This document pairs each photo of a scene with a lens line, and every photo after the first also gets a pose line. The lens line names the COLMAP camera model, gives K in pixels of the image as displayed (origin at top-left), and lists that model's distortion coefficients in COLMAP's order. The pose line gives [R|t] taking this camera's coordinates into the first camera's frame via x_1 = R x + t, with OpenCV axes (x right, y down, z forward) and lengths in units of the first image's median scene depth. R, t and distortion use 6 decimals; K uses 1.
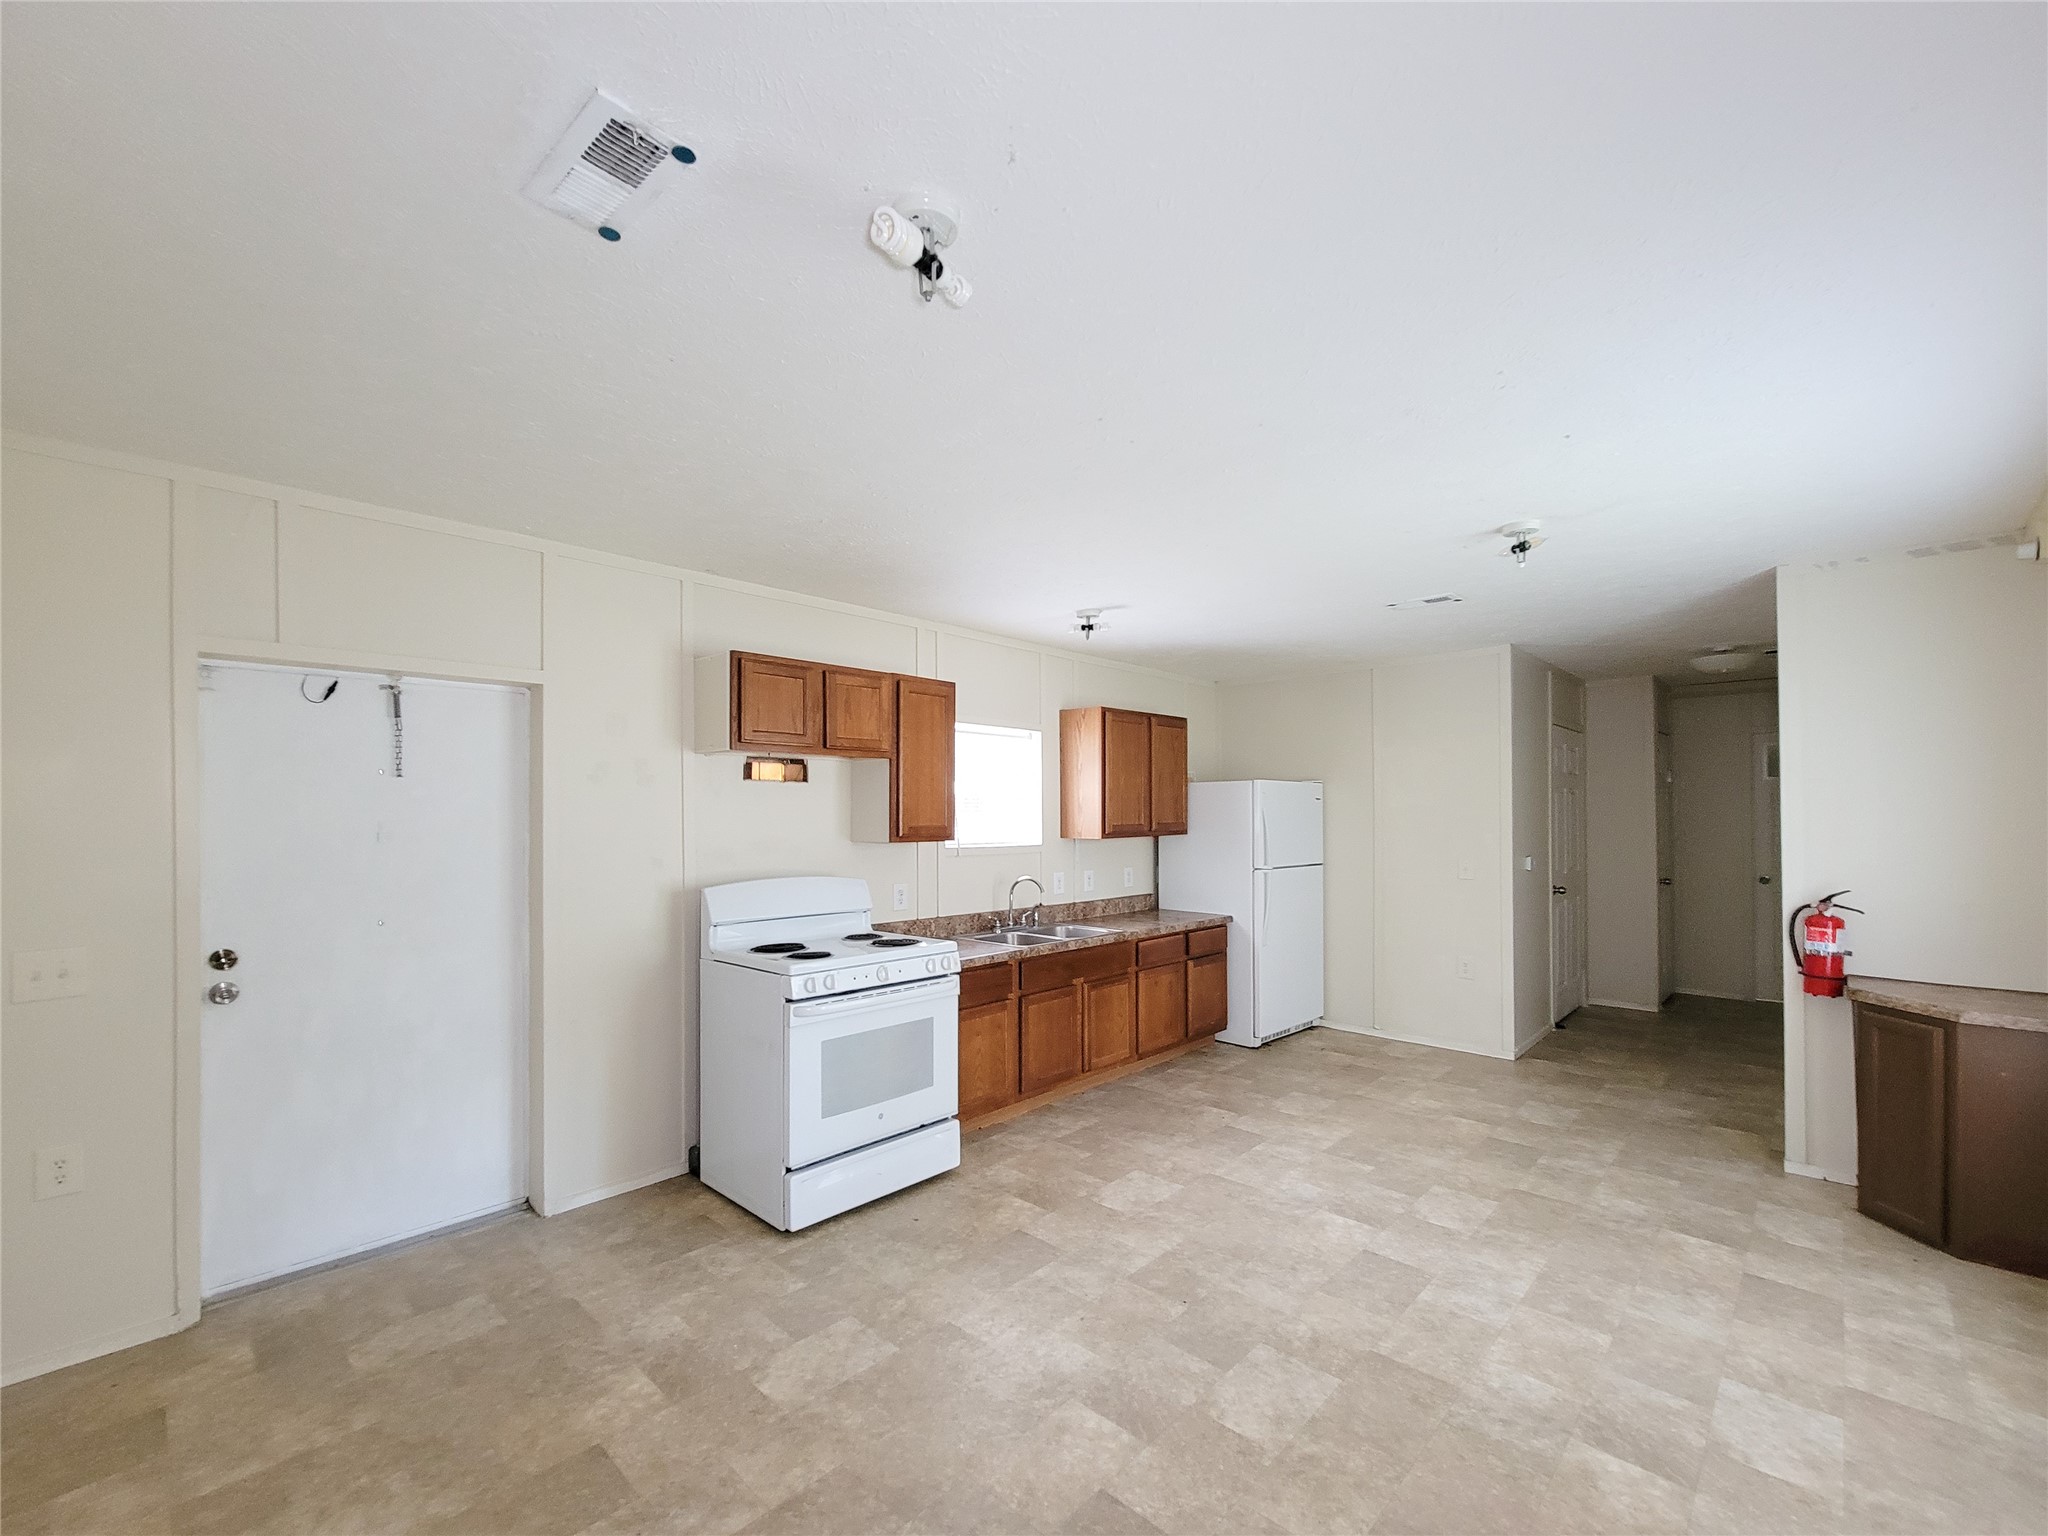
lens RADIAL K [[846.4, 0, 1021.9], [0, 846.4, 814.0], [0, 0, 1]] dist [-0.003813, 0.000107]
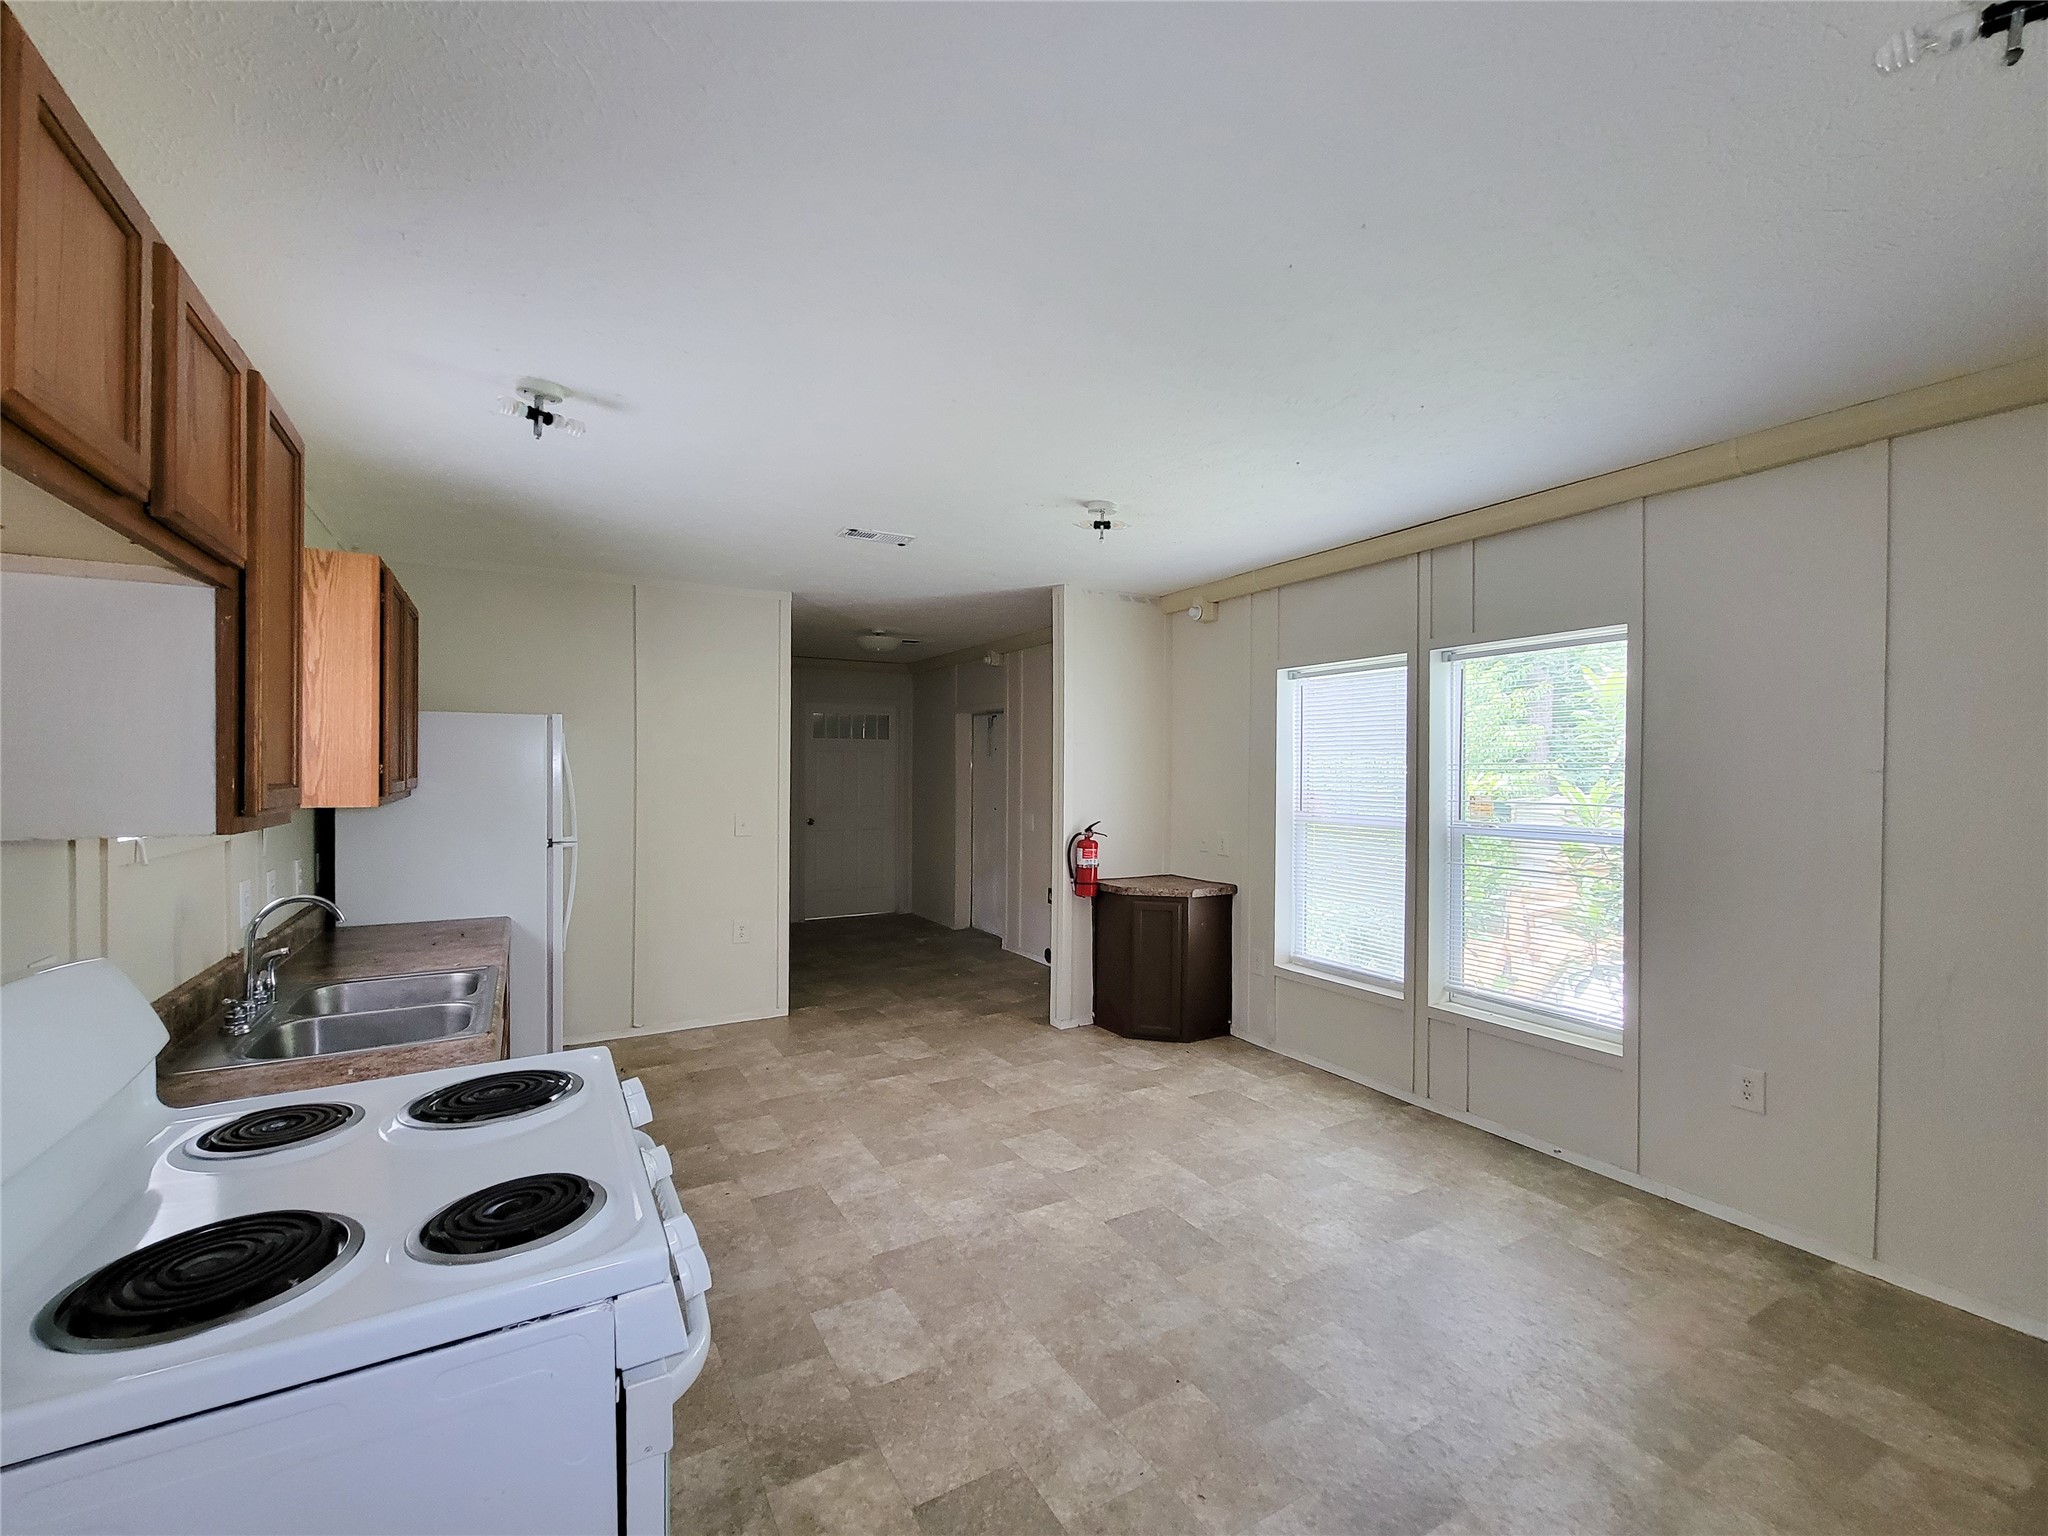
lens RADIAL K [[861.7, 0, 1024.0], [0, 861.7, 778.1], [0, 0, 1]] dist [0.000504, -0.000642]
pose [[0.282758, -0.003863, 0.959183, -0.409591], [-0.008045, 0.999947, 0.006399, 0.007395], [-0.959158, -0.009526, 0.282712, 0.608853]]
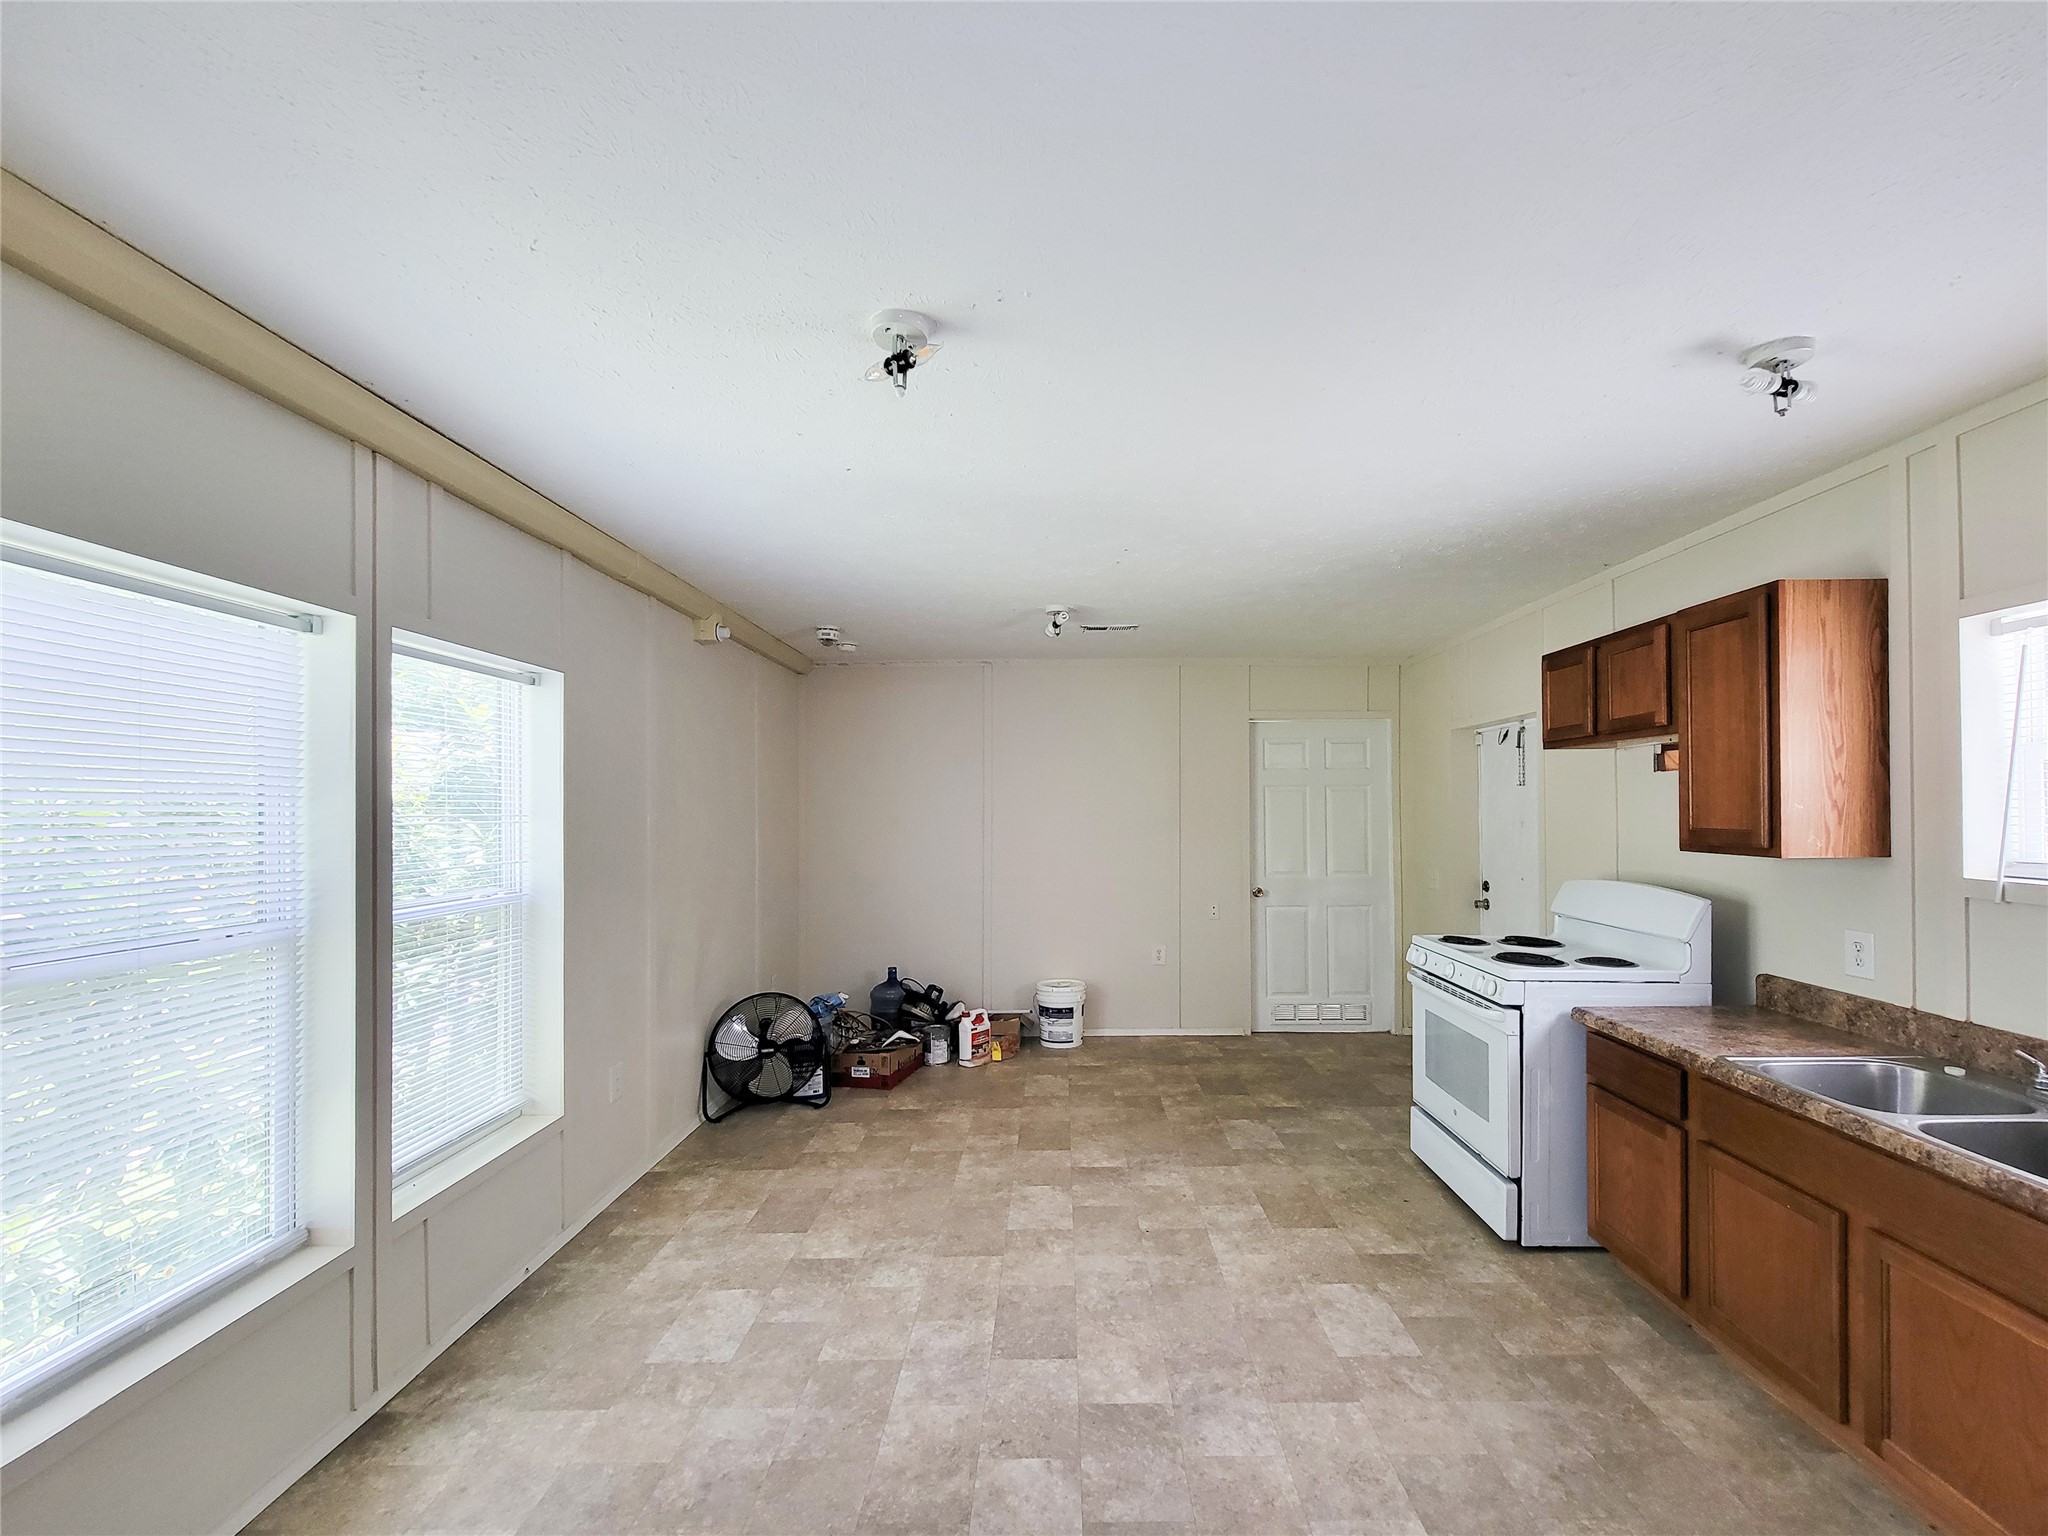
lens RADIAL K [[857.1, 0, 1076.9], [0, 857.1, 804.0], [0, 0, 1]] dist [0.019772, -0.000183]
pose [[-0.706577, 0.002034, -0.707633, 0.734808], [0.009525, 0.999933, -0.006636, -0.005410], [0.707572, -0.011429, -0.706549, 1.184278]]
